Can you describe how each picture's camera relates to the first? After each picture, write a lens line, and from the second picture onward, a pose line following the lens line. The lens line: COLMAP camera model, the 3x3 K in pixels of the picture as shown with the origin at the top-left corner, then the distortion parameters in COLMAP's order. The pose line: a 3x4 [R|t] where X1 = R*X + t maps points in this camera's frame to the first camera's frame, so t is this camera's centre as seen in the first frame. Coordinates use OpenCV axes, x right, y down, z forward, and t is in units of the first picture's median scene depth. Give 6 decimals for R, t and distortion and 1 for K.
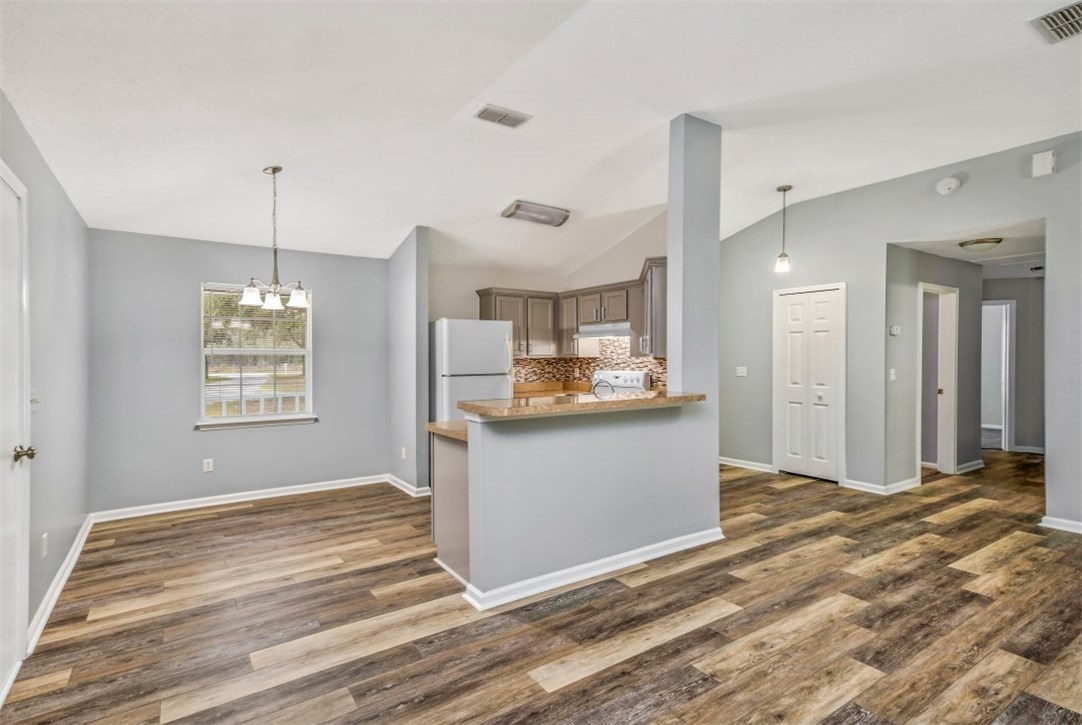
lens RADIAL K [[456.4, 0, 537.0], [0, 456.4, 353.5], [0, 0, 1]] dist [-0.000022, 0.000200]
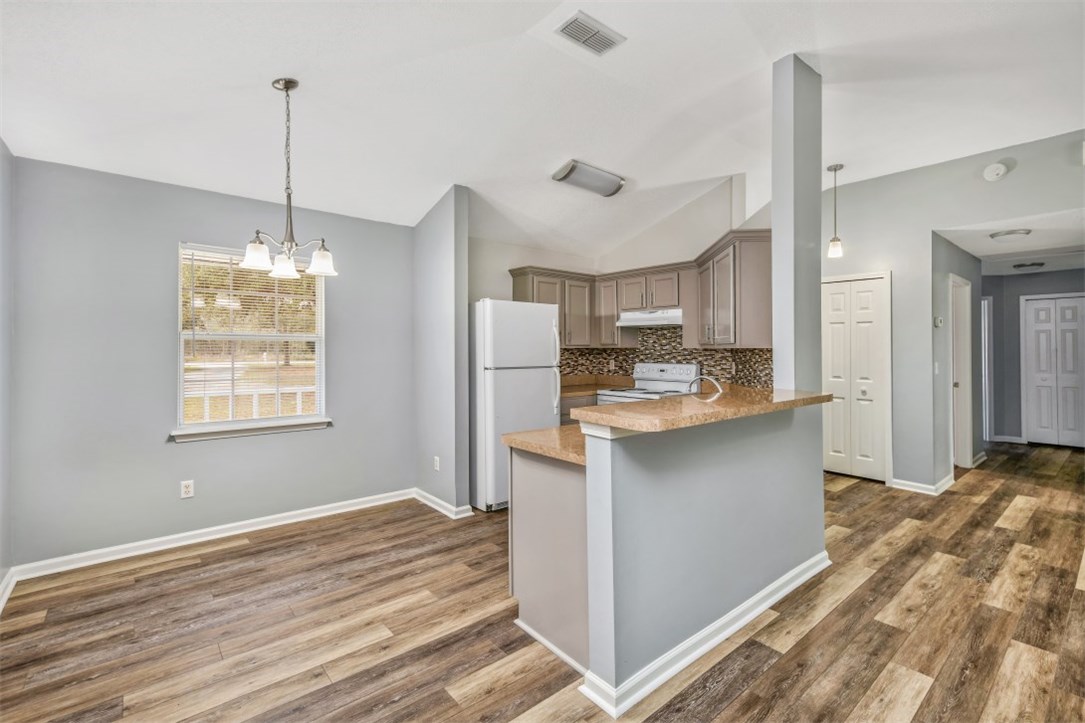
lens RADIAL K [[408.8, 0, 511.2], [0, 408.8, 346.7], [0, 0, 1]] dist [0.000736, -0.001784]
pose [[0.997553, 0.007552, 0.069511, -0.242269], [-0.007846, 0.999961, 0.003970, 0.006670], [-0.069478, -0.004505, 0.997573, 0.301388]]
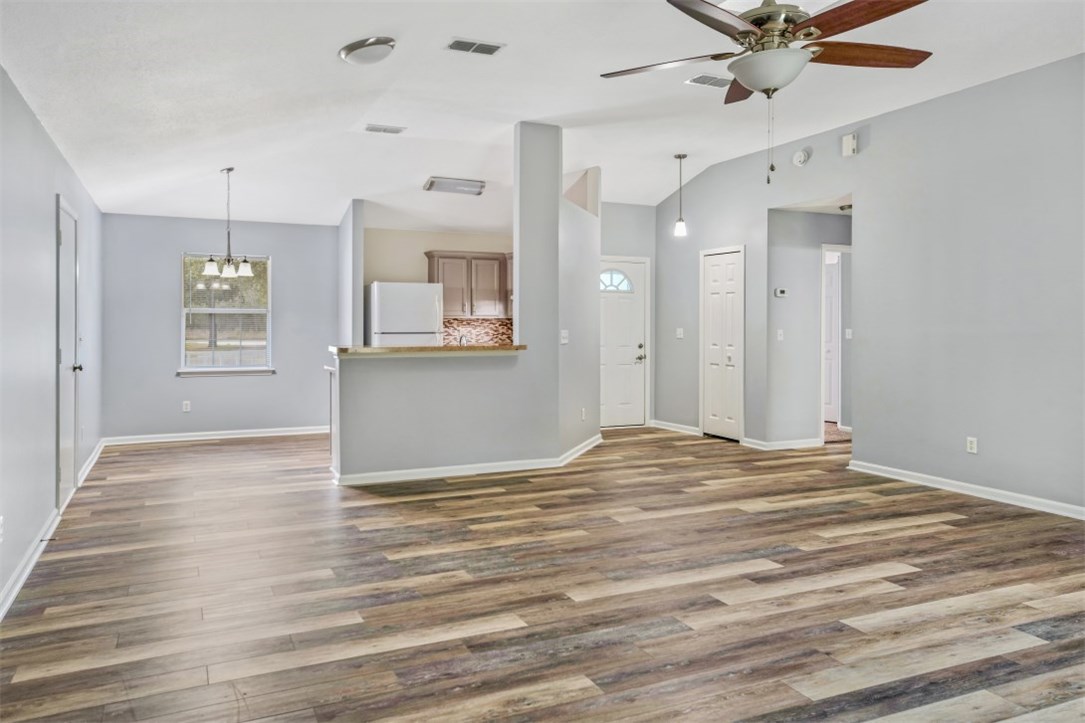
lens RADIAL K [[701.4, 0, 565.0], [0, 701.4, 314.6], [0, 0, 1]] dist [-0.019566, 0.007646]
pose [[0.985834, 0.003136, -0.167694, 0.789442], [-0.003386, 0.999994, -0.001202, 0.004247], [0.167689, 0.001753, 0.985838, -0.892672]]
